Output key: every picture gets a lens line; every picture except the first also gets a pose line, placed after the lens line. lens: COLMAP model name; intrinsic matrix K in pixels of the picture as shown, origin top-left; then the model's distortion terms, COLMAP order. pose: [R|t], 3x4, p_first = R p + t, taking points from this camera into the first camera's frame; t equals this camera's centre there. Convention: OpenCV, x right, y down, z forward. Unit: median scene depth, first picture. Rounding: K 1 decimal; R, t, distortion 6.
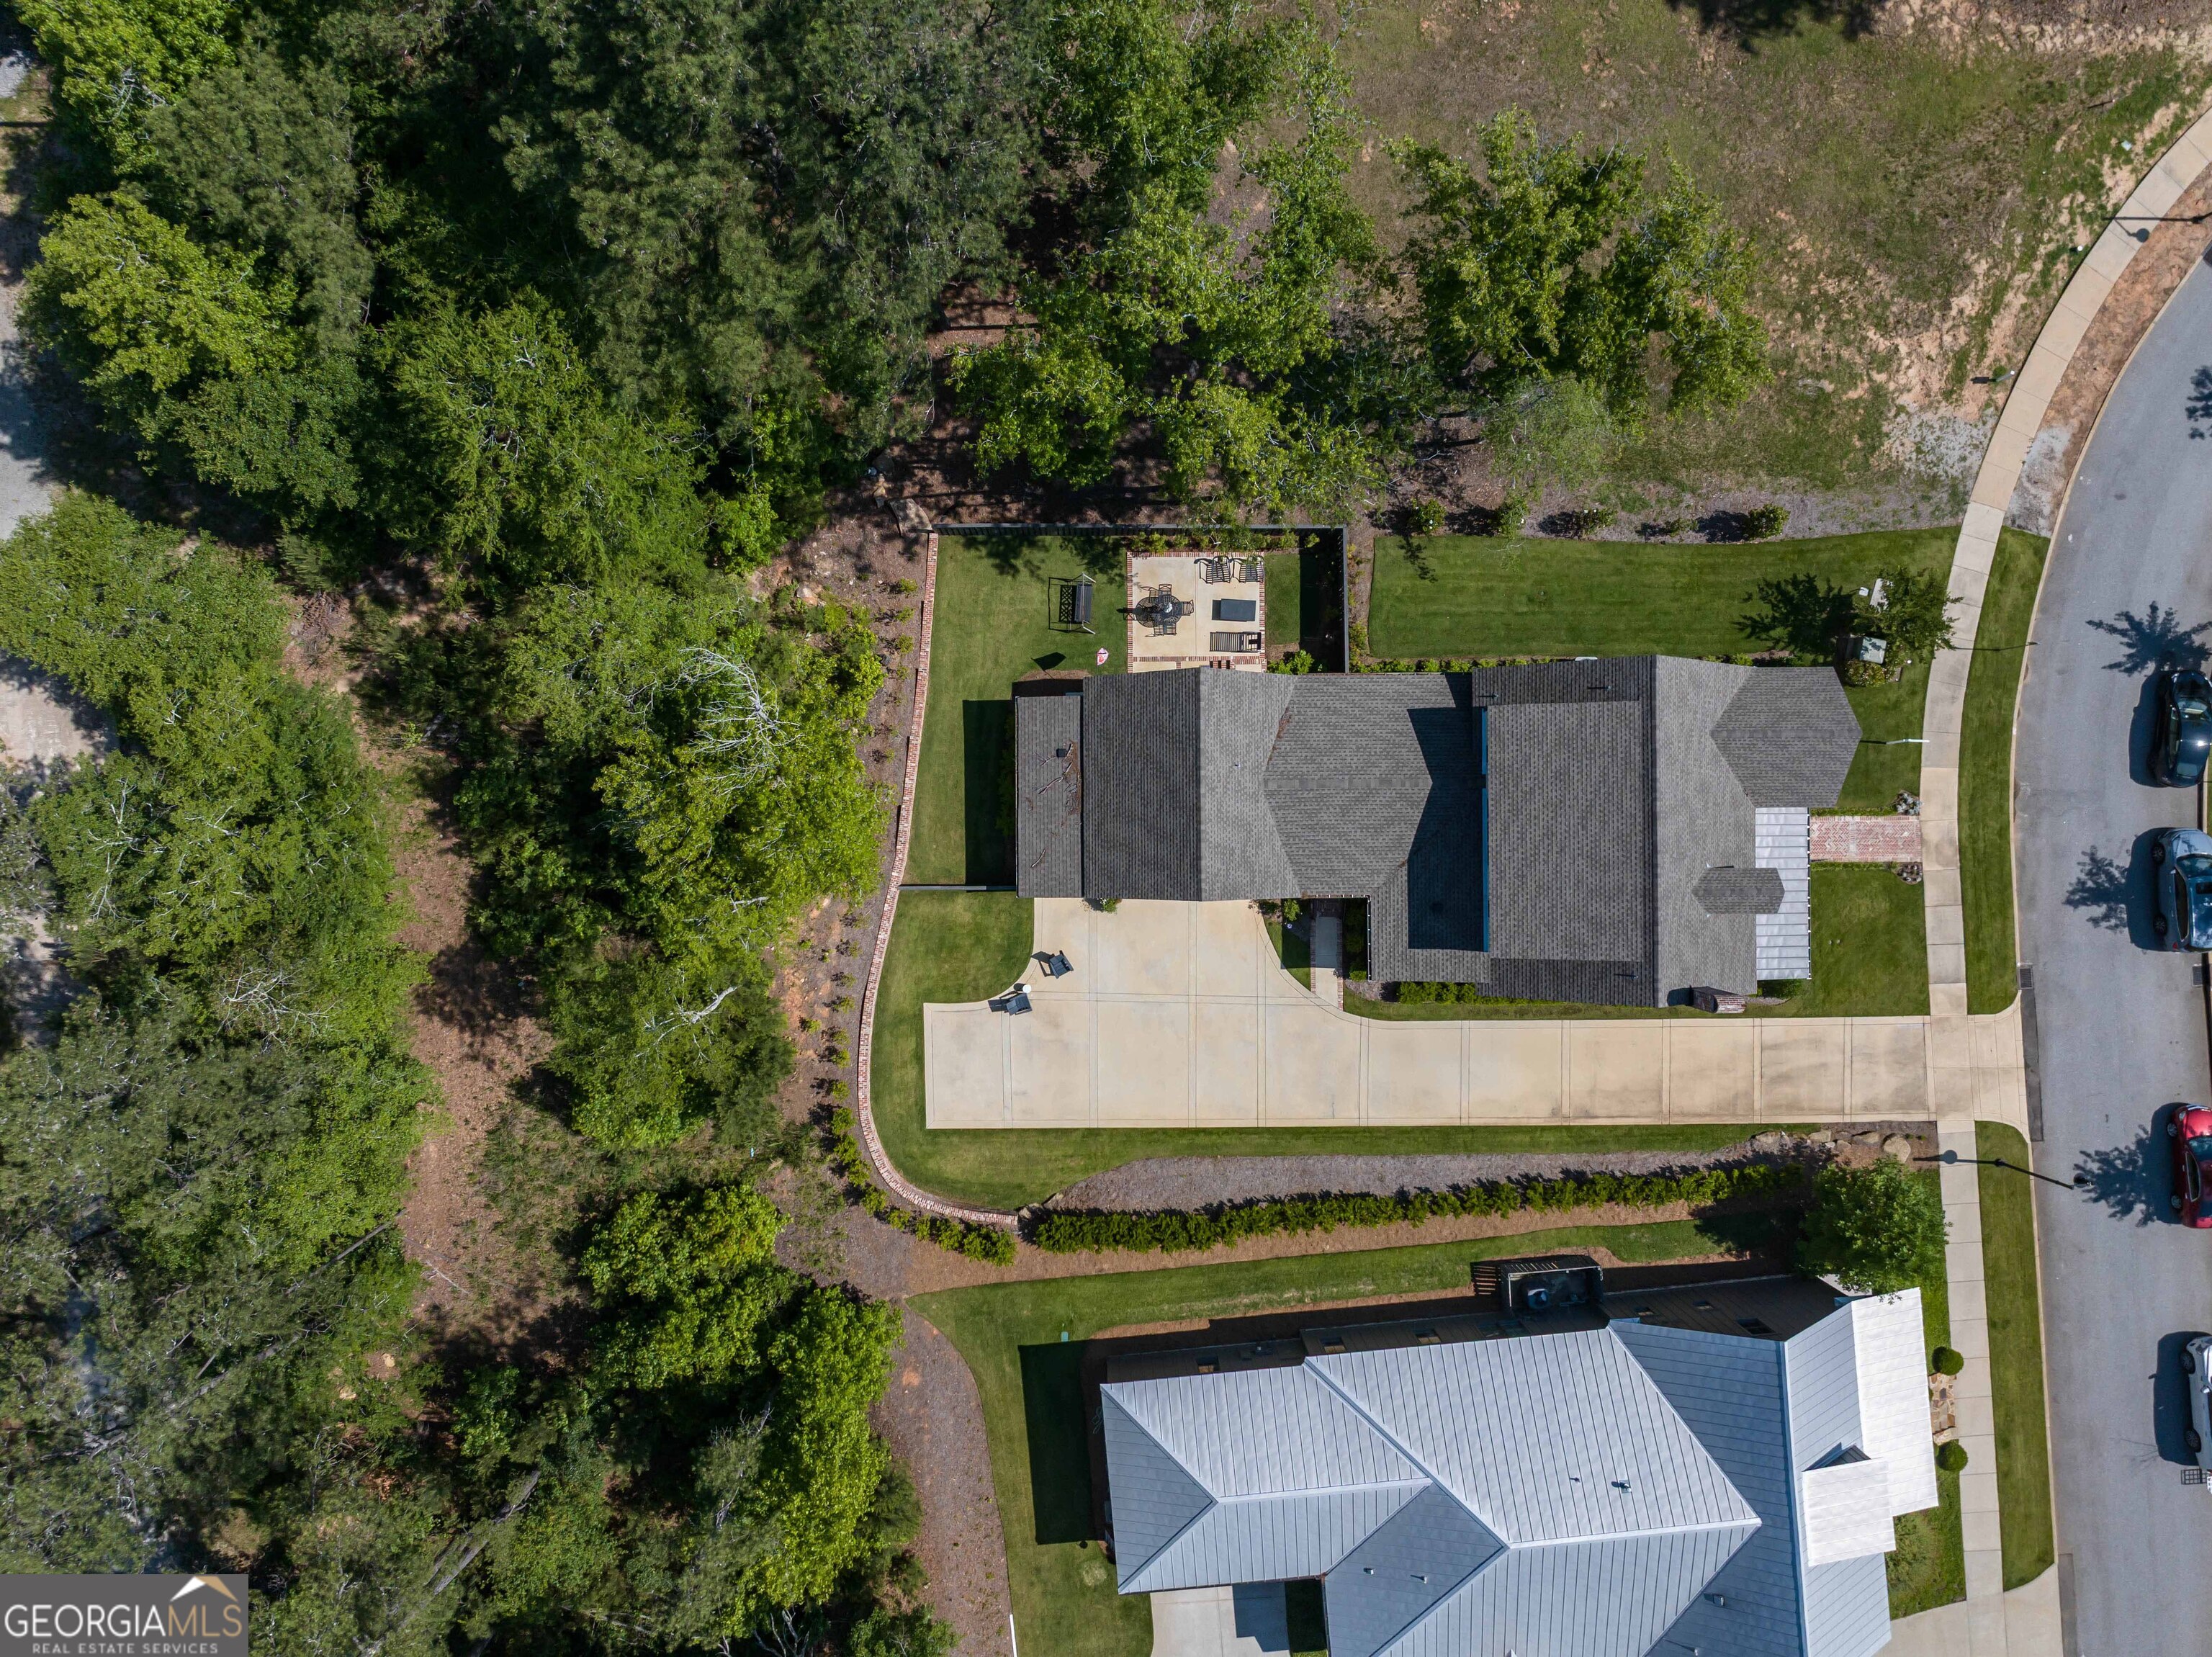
lens RADIAL K [[1555.8, 0, 1104.5], [0, 1555.8, 818.6], [0, 0, 1]] dist [-0.026064, 0.006931]
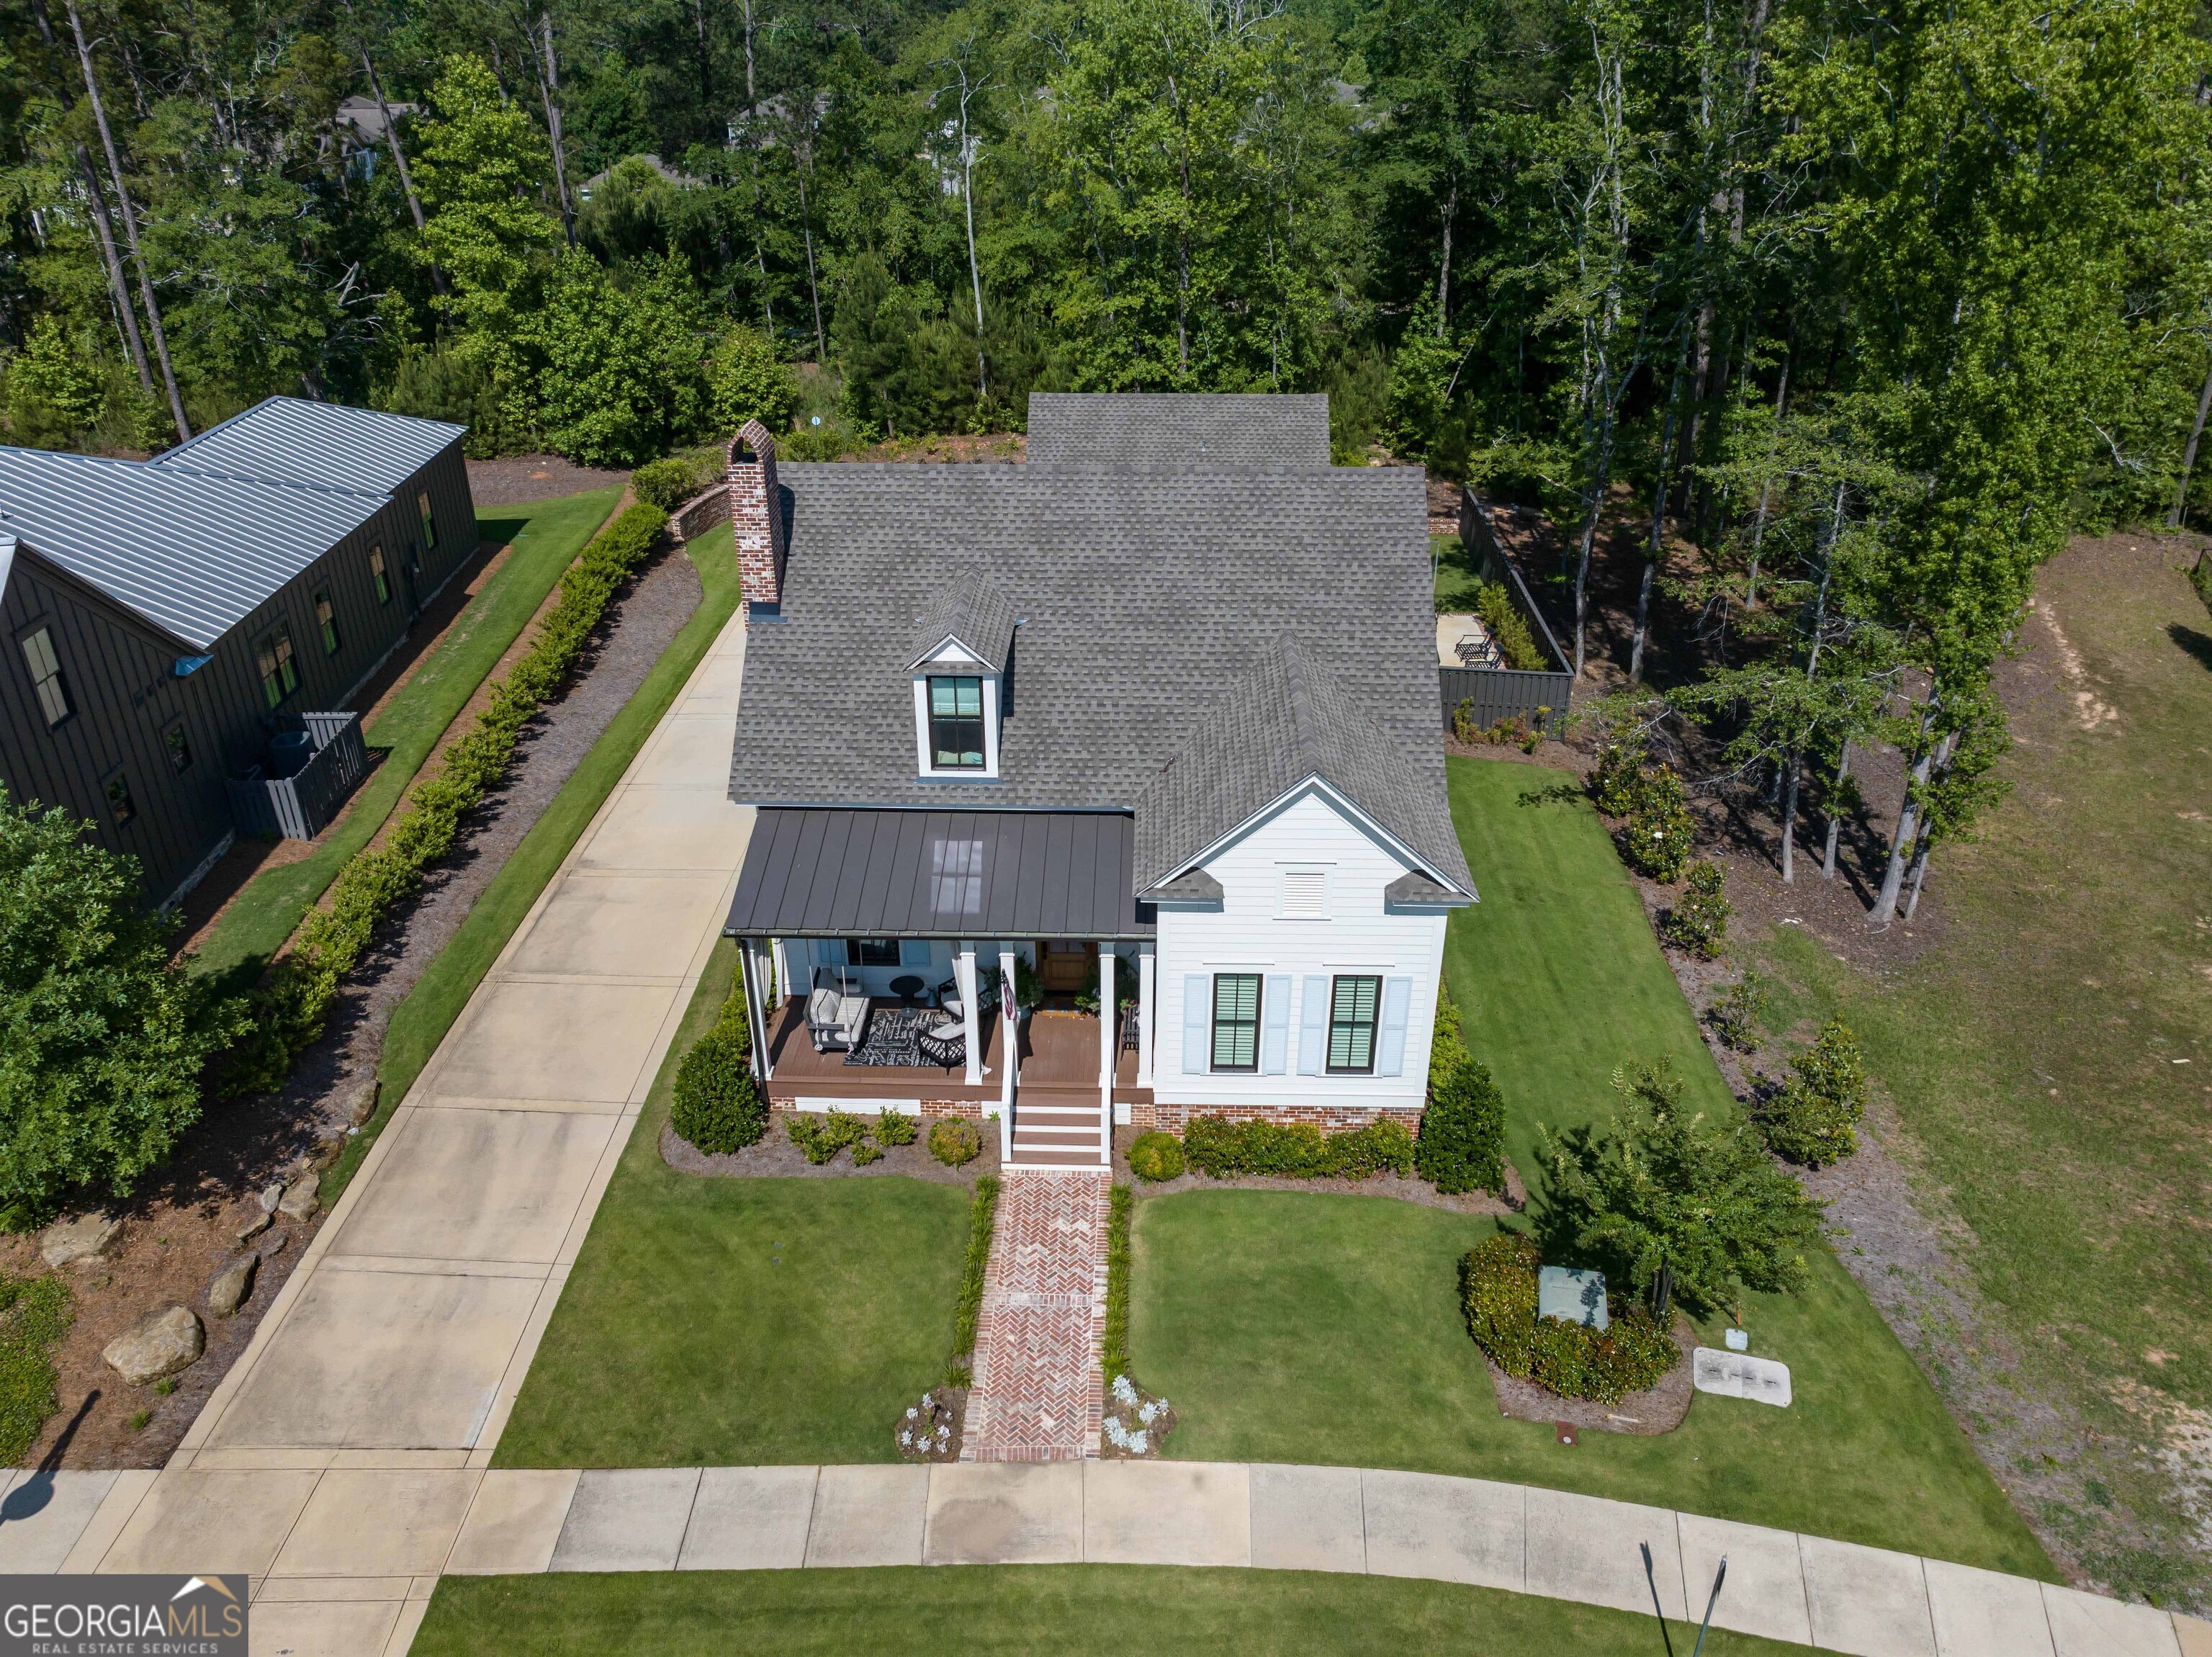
lens RADIAL K [[1555.8, 0, 1104.5], [0, 1555.8, 818.6], [0, 0, 1]] dist [-0.026064, 0.006931]
pose [[-0.038811, 0.459853, -0.887147, 0.772520], [-0.999245, -0.016553, 0.035135, -0.011476], [0.001472, 0.887841, 0.460148, 0.746912]]
